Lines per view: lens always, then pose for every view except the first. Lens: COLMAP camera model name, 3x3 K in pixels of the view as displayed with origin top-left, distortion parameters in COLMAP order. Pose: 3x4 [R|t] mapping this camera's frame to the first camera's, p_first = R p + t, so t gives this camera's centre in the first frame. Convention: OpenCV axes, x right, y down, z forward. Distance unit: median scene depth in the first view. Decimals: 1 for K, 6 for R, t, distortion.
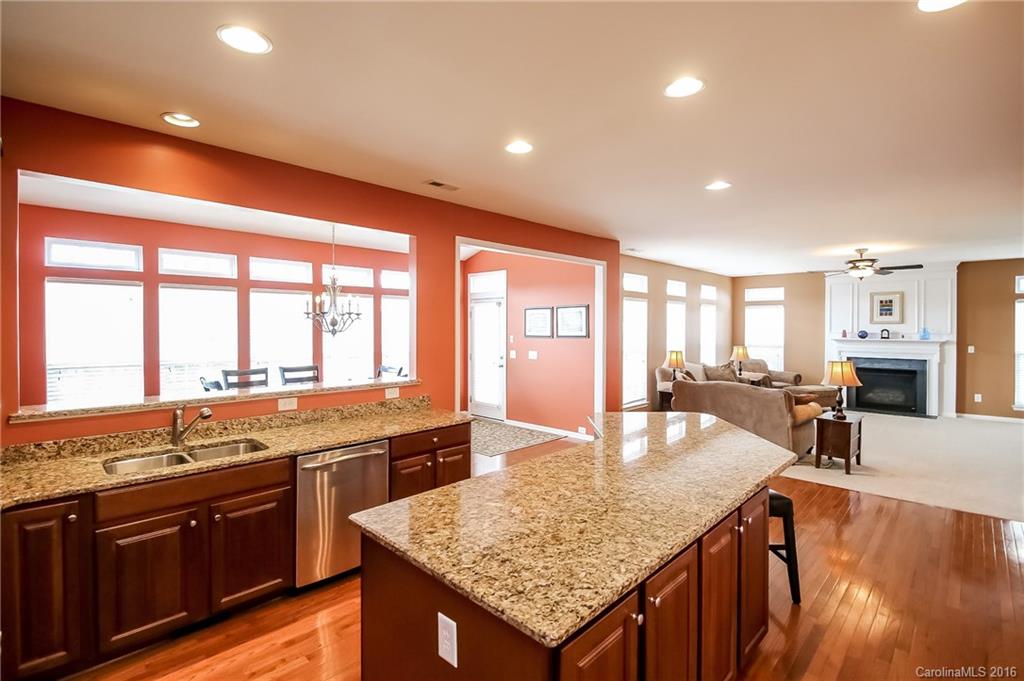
lens RADIAL K [[478.6, 0, 494.1], [0, 478.6, 335.9], [0, 0, 1]] dist [-0.011455, -0.003575]
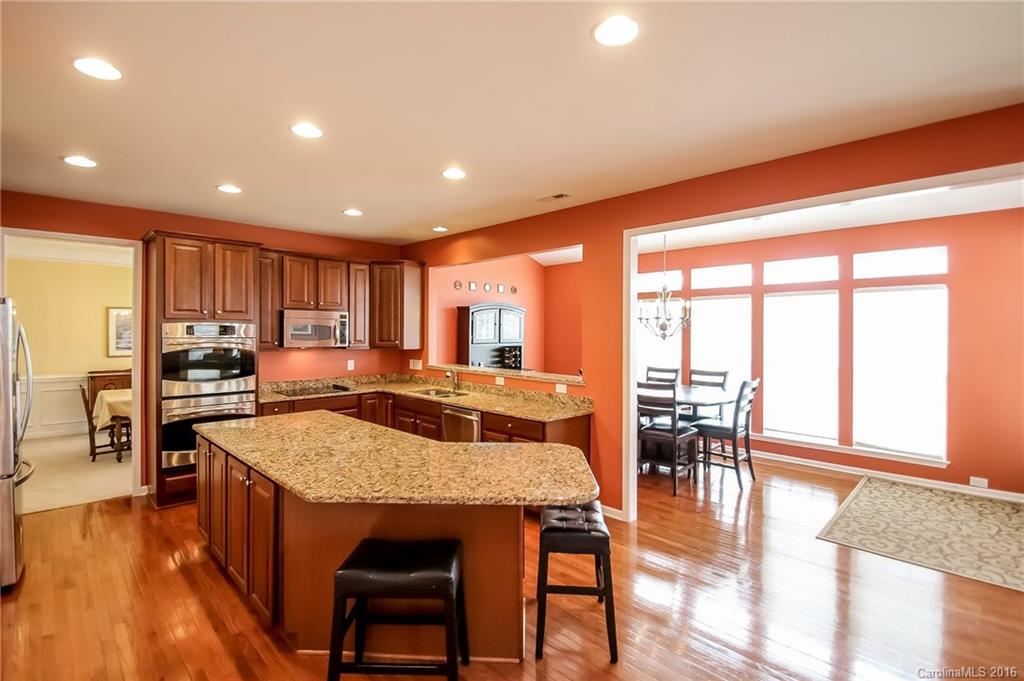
lens RADIAL K [[478.6, 0, 505.3], [0, 478.6, 339.1], [0, 0, 1]] dist [-0.011455, -0.003575]
pose [[-0.033781, 0.014449, -0.999325, 0.393171], [-0.021983, 0.999643, 0.015197, -0.005500], [0.999187, 0.022481, -0.033451, 0.380852]]
